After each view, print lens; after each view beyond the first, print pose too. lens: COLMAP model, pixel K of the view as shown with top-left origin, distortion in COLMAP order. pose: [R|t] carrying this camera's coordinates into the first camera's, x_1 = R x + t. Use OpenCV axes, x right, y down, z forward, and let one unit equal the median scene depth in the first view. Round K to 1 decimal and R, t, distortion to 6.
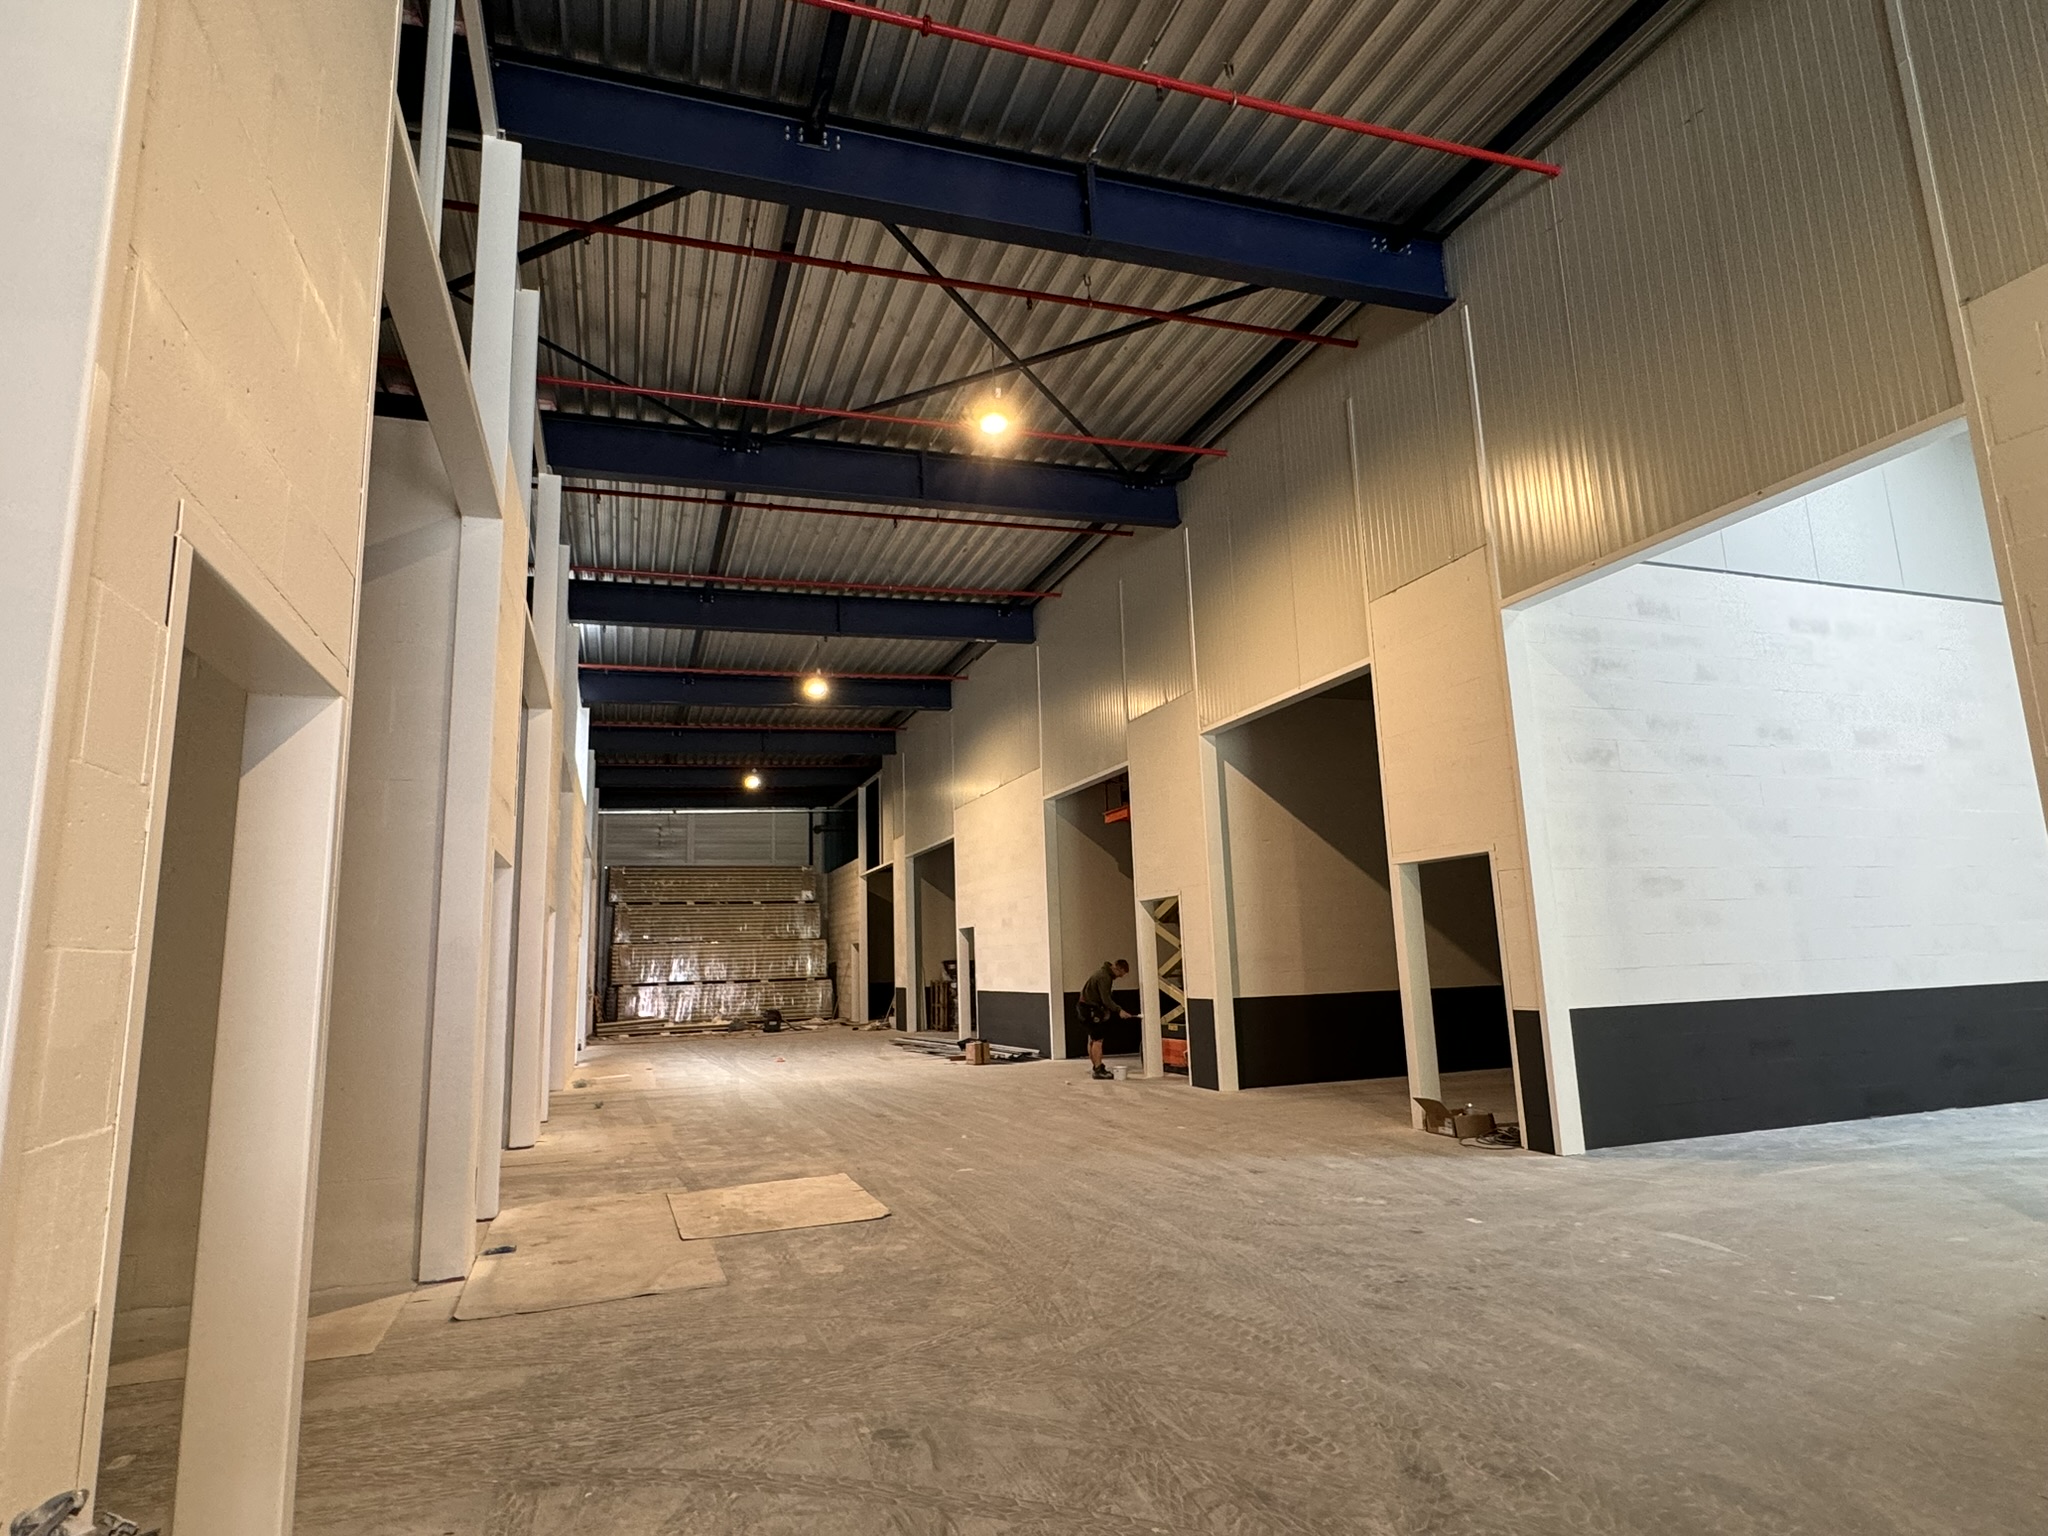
lens RADIAL K [[1125.2, 0, 1023.0], [0, 1125.2, 765.3], [0, 0, 1]] dist [-0.000266, -0.000279]
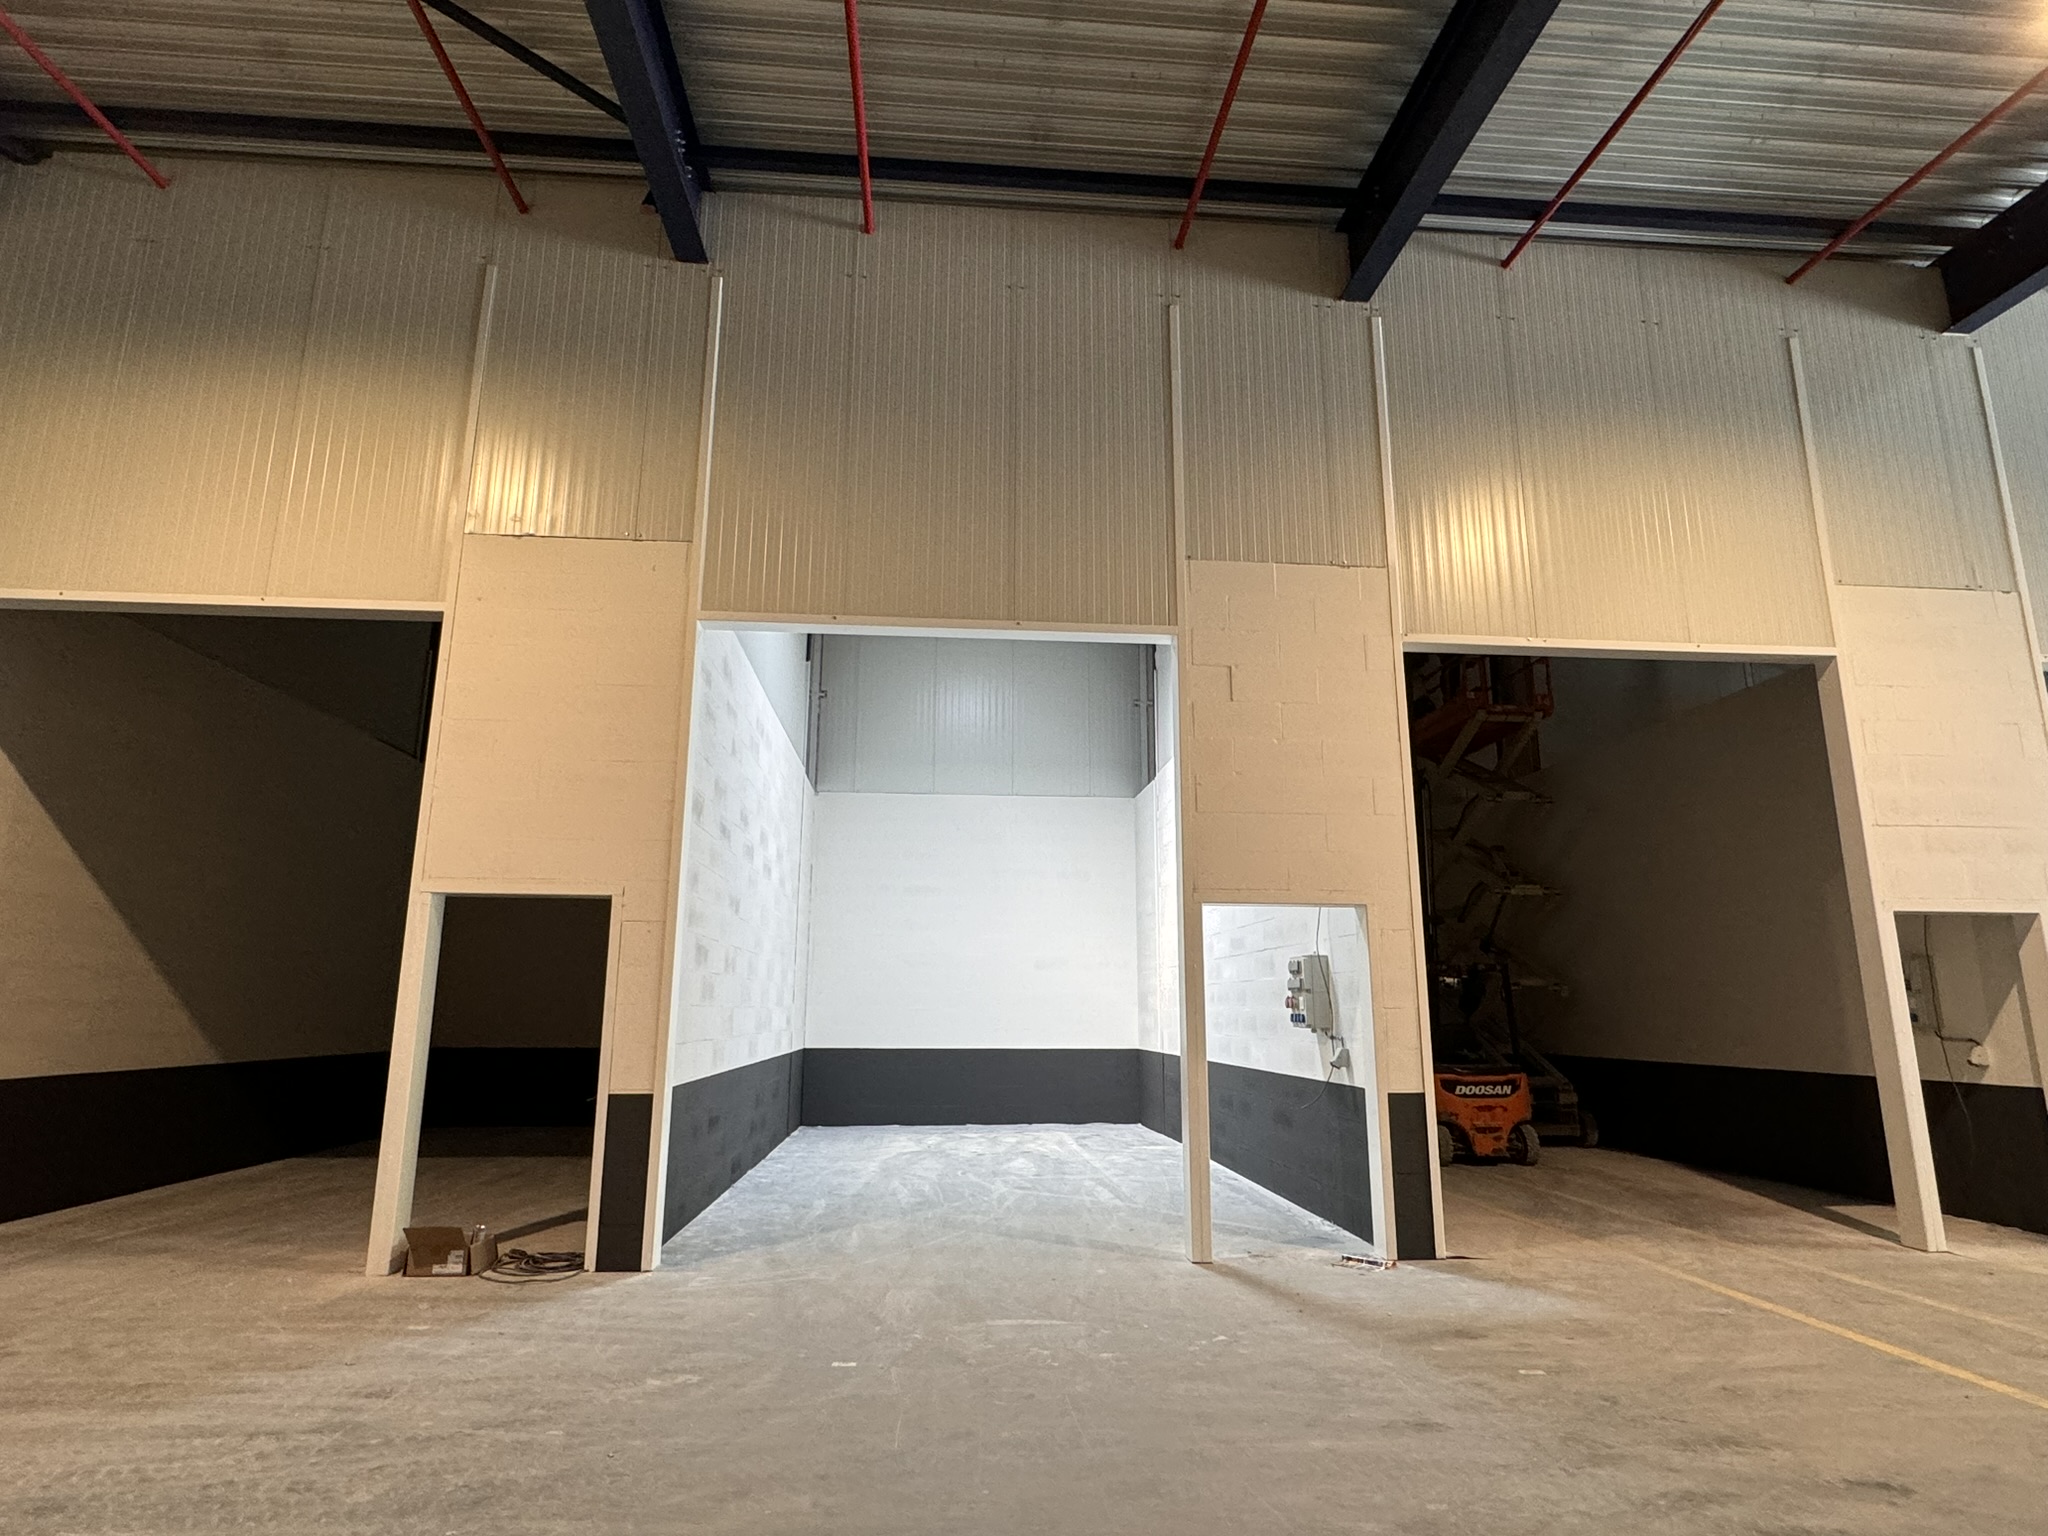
lens RADIAL K [[1125.2, 0, 1031.3], [0, 1125.2, 770.1], [0, 0, 1]] dist [-0.000266, -0.000279]
pose [[0.249807, 0.234363, 0.939506, -0.445360], [-0.181448, 0.964410, -0.192330, 0.138032], [-0.951143, -0.122426, 0.283441, 0.754082]]
